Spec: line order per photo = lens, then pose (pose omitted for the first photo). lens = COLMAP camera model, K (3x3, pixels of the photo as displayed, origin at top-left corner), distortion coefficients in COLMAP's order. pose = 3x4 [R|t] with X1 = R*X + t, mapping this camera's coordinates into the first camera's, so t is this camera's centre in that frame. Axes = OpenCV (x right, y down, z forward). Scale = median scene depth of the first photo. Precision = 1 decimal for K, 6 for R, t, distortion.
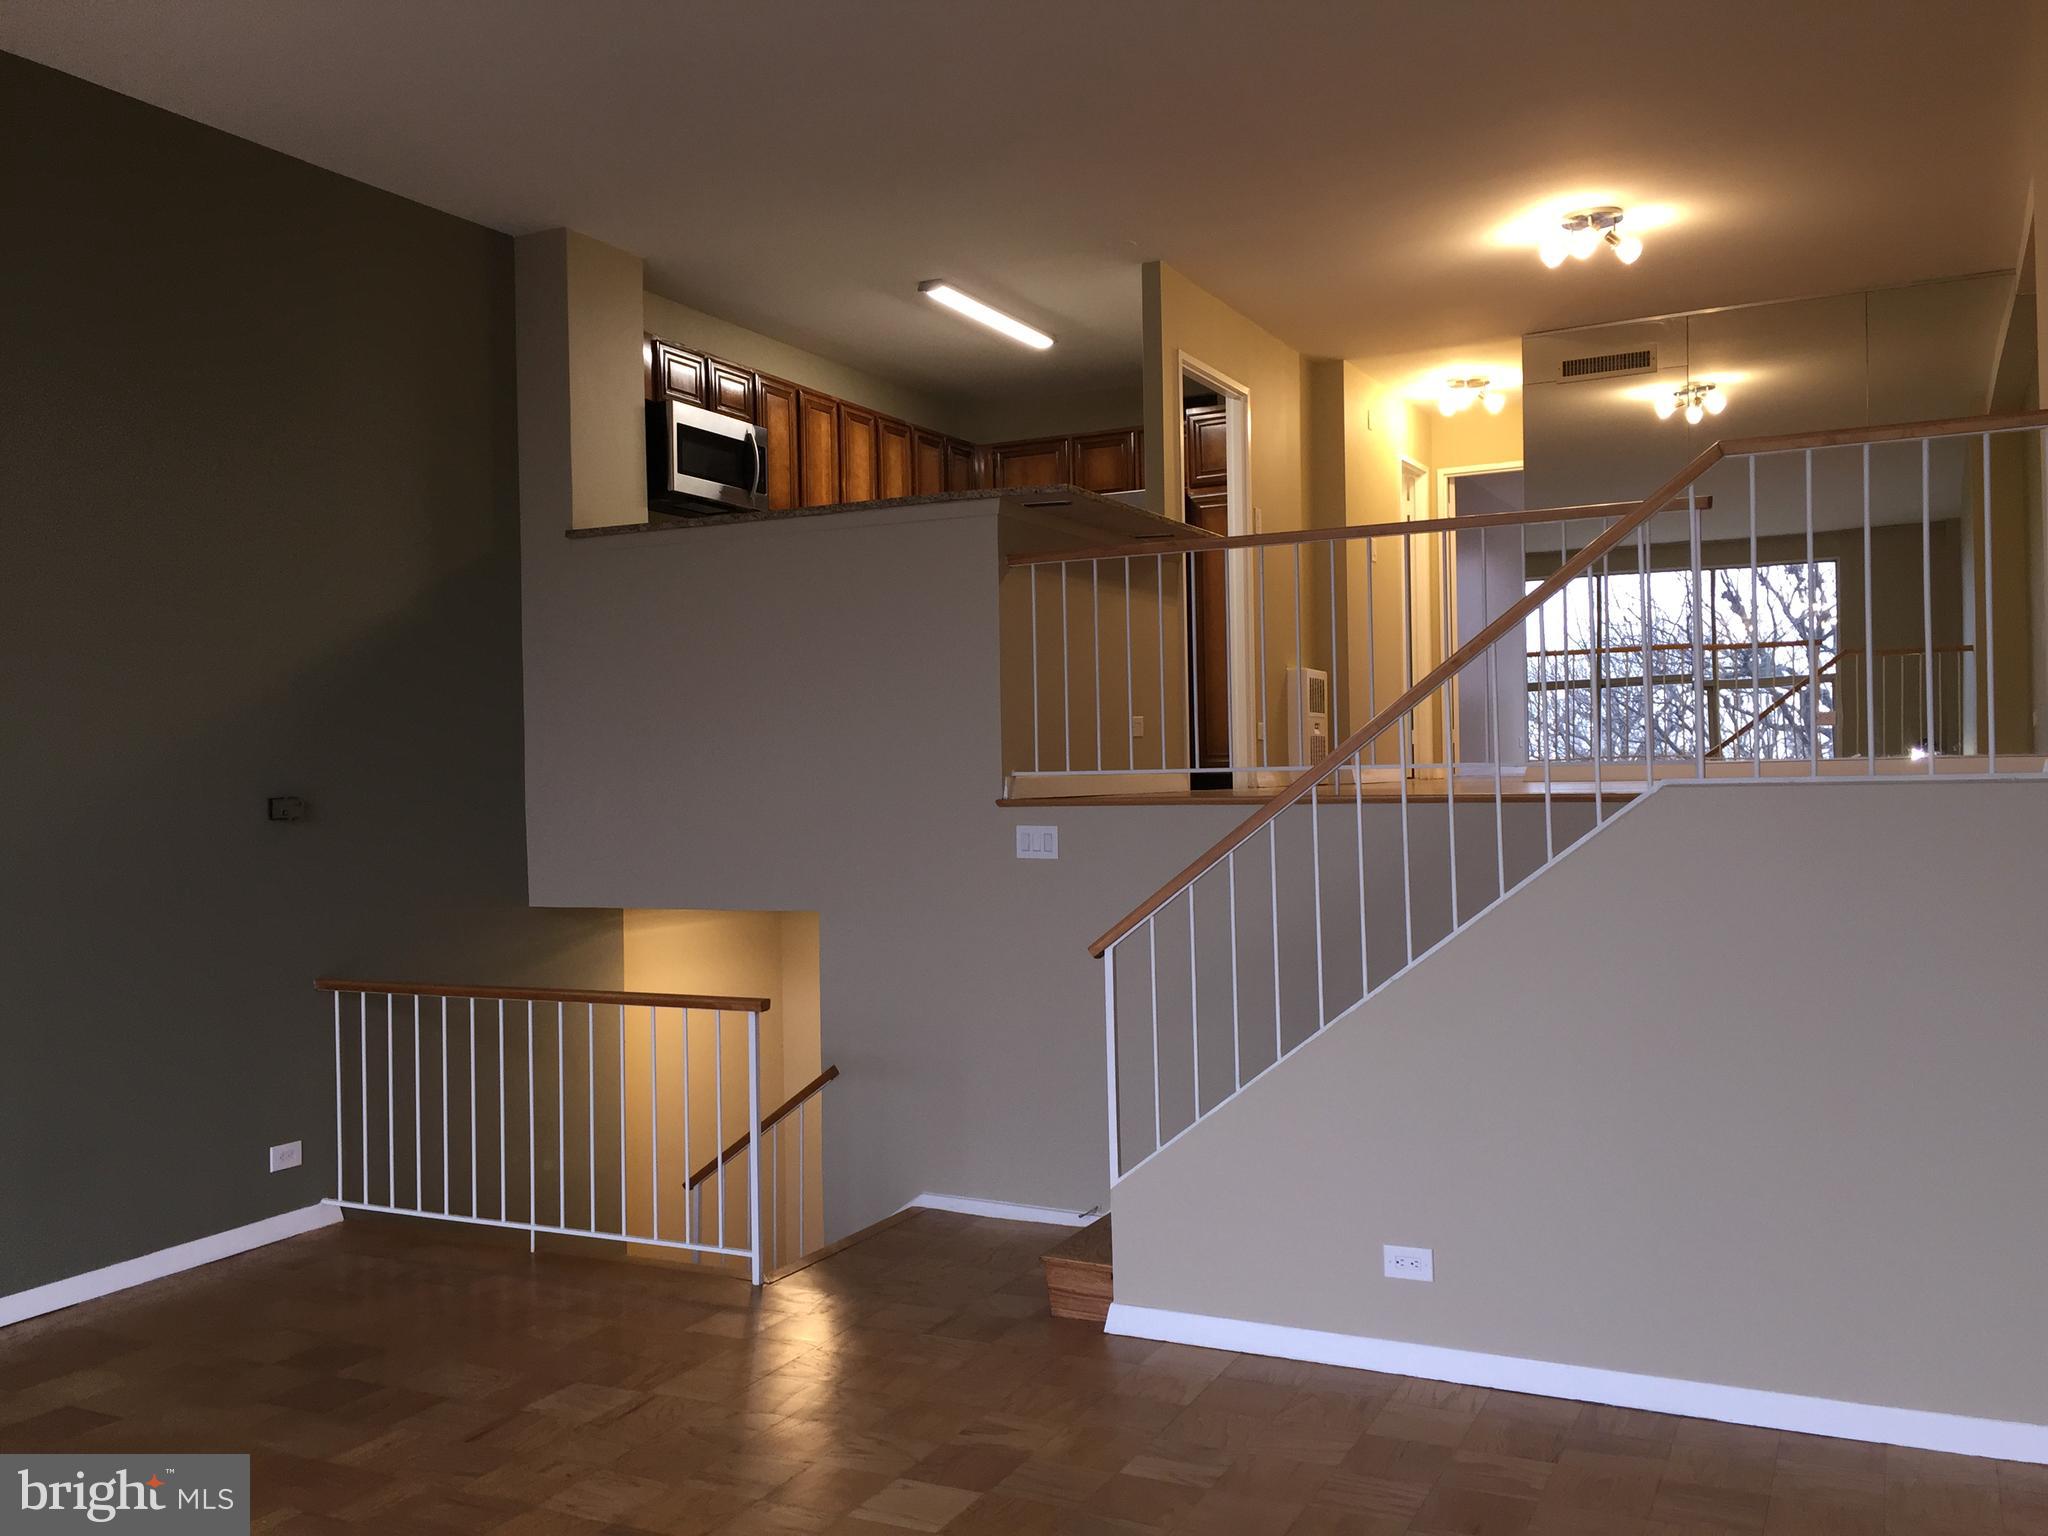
lens RADIAL K [[1760.1, 0, 1027.5], [0, 1760.1, 760.4], [0, 0, 1]] dist [0.067563, -0.084561]
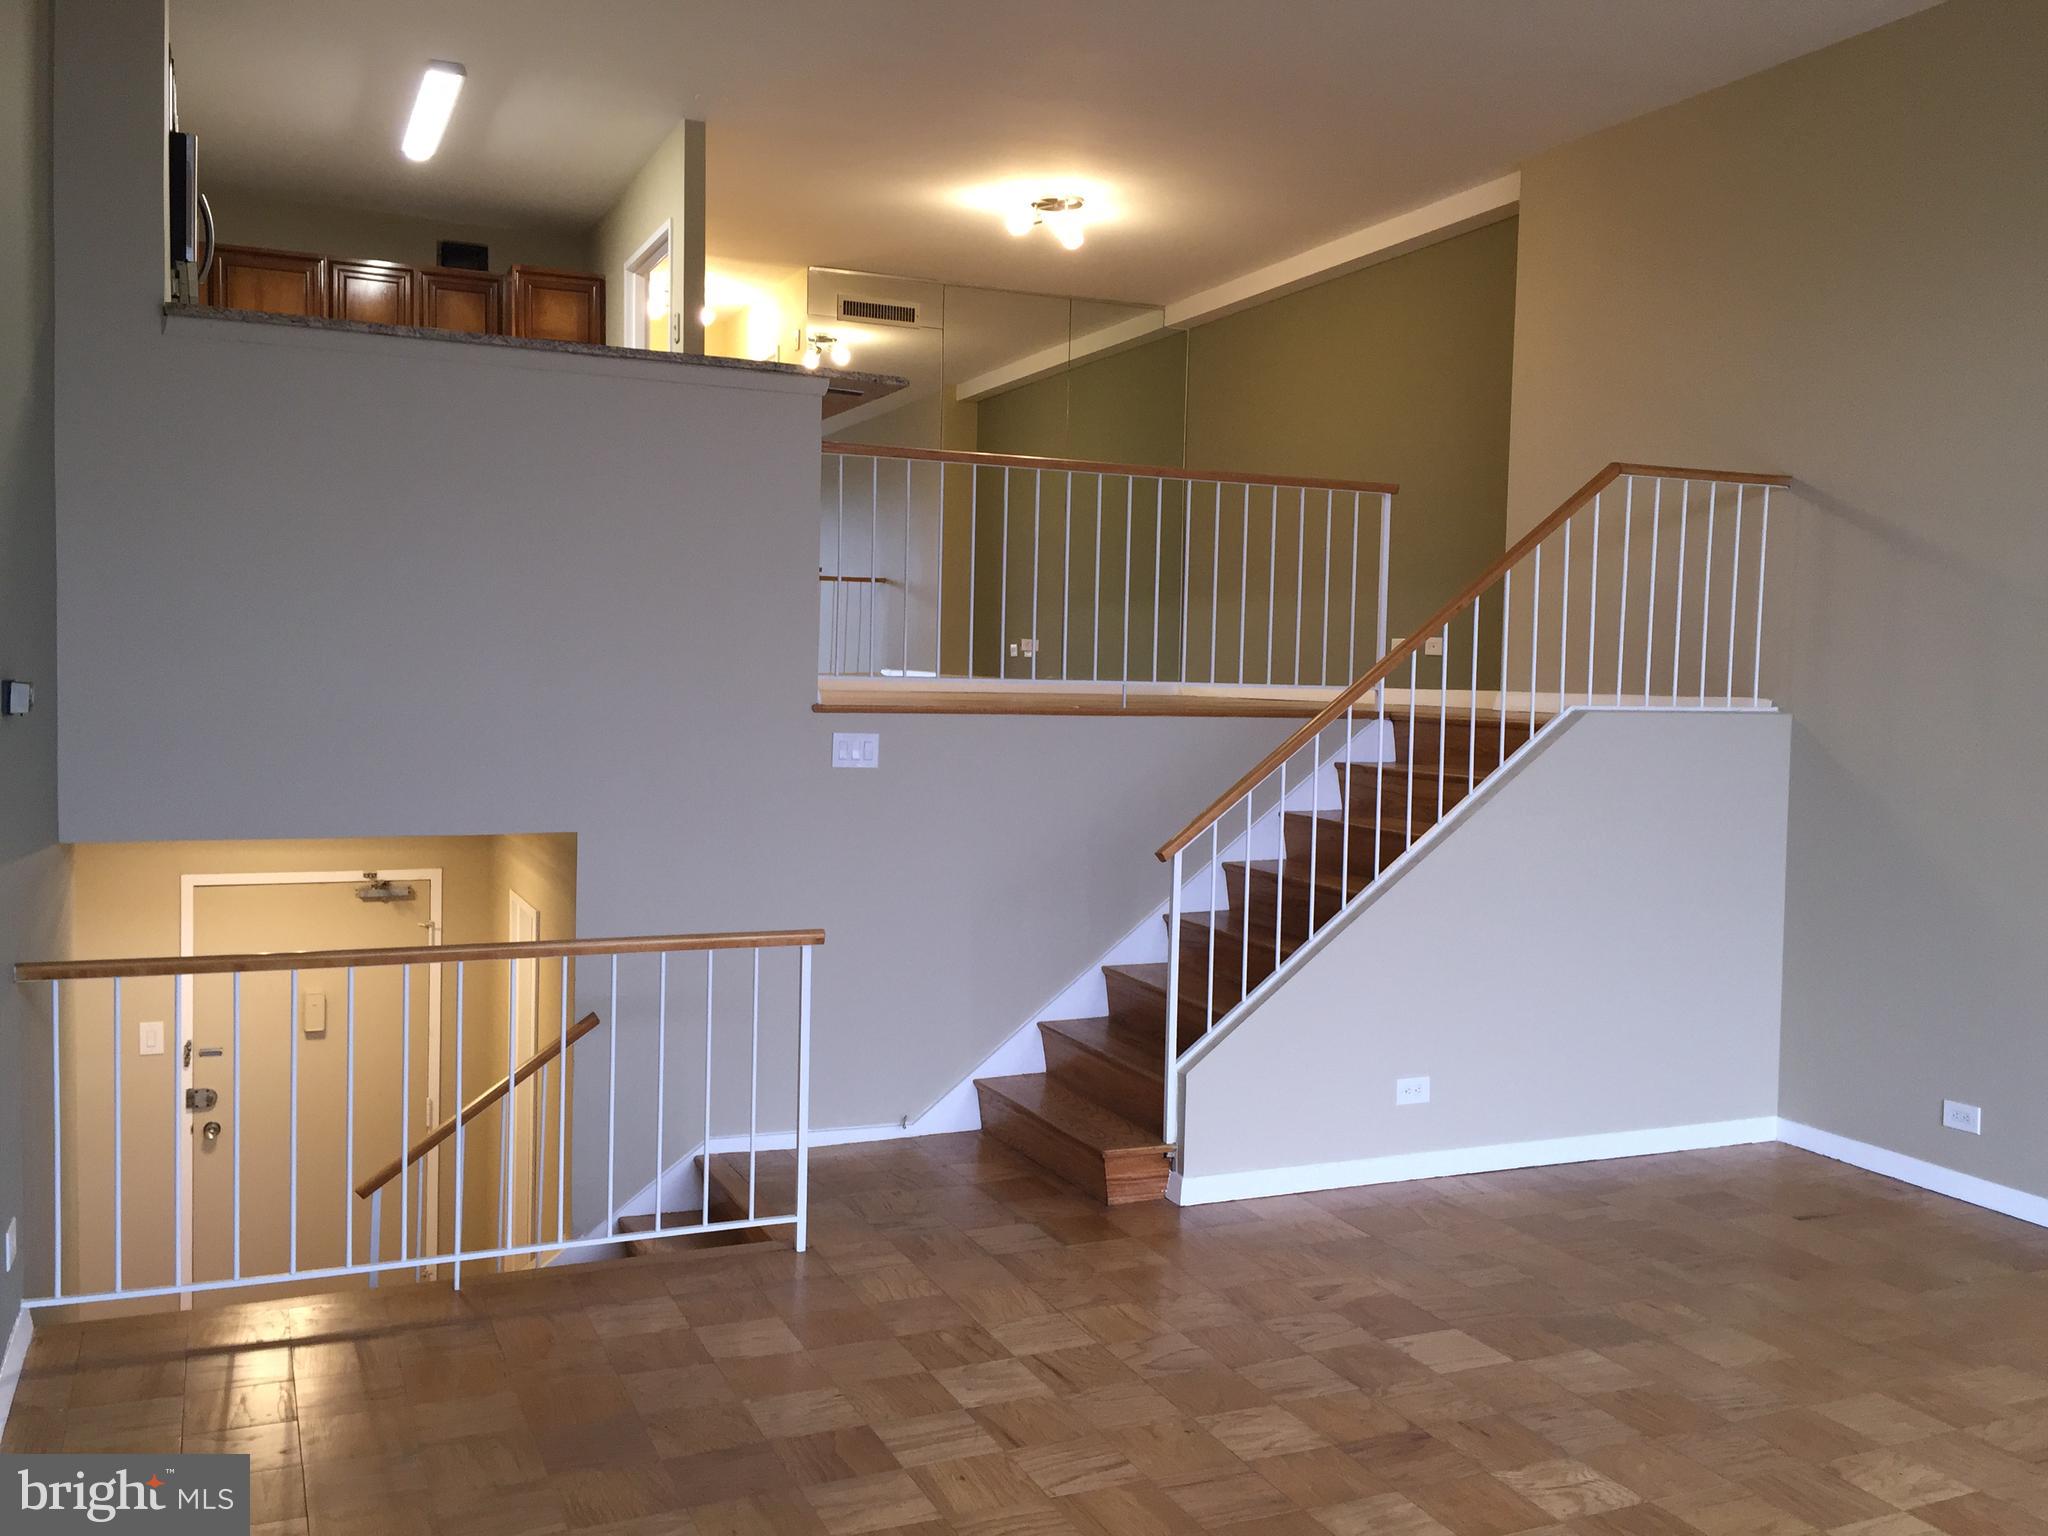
lens RADIAL K [[1760.1, 0, 1029.0], [0, 1760.1, 759.0], [0, 0, 1]] dist [0.067563, -0.084561]
pose [[0.630410, -0.004724, 0.776248, -0.779153], [-0.038197, 0.998581, 0.037098, 0.013787], [-0.775322, -0.053037, 0.629335, 0.376085]]
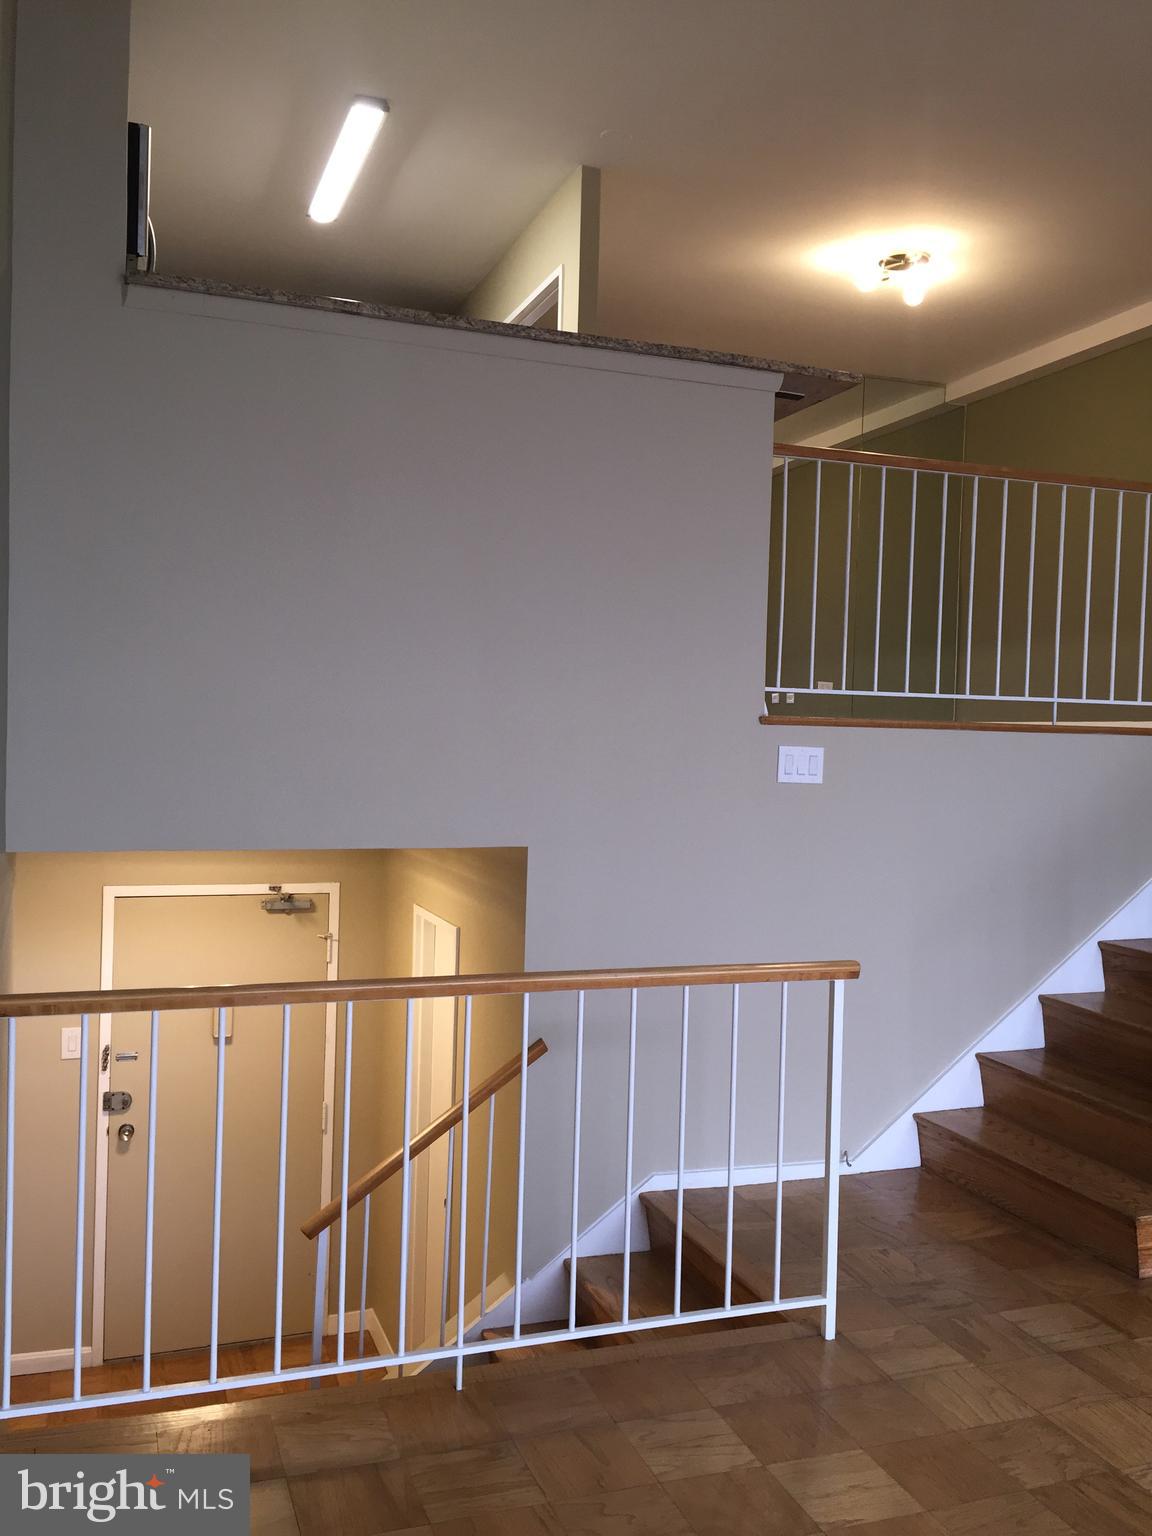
lens RADIAL K [[1320.1, 0, 578.6], [0, 1320.1, 762.9], [0, 0, 1]] dist [0.067563, -0.084561]
pose [[0.682873, 0.022149, 0.730201, -0.658500], [-0.042548, 0.999049, 0.009485, 0.050595], [-0.729297, -0.037546, 0.683166, 0.711739]]
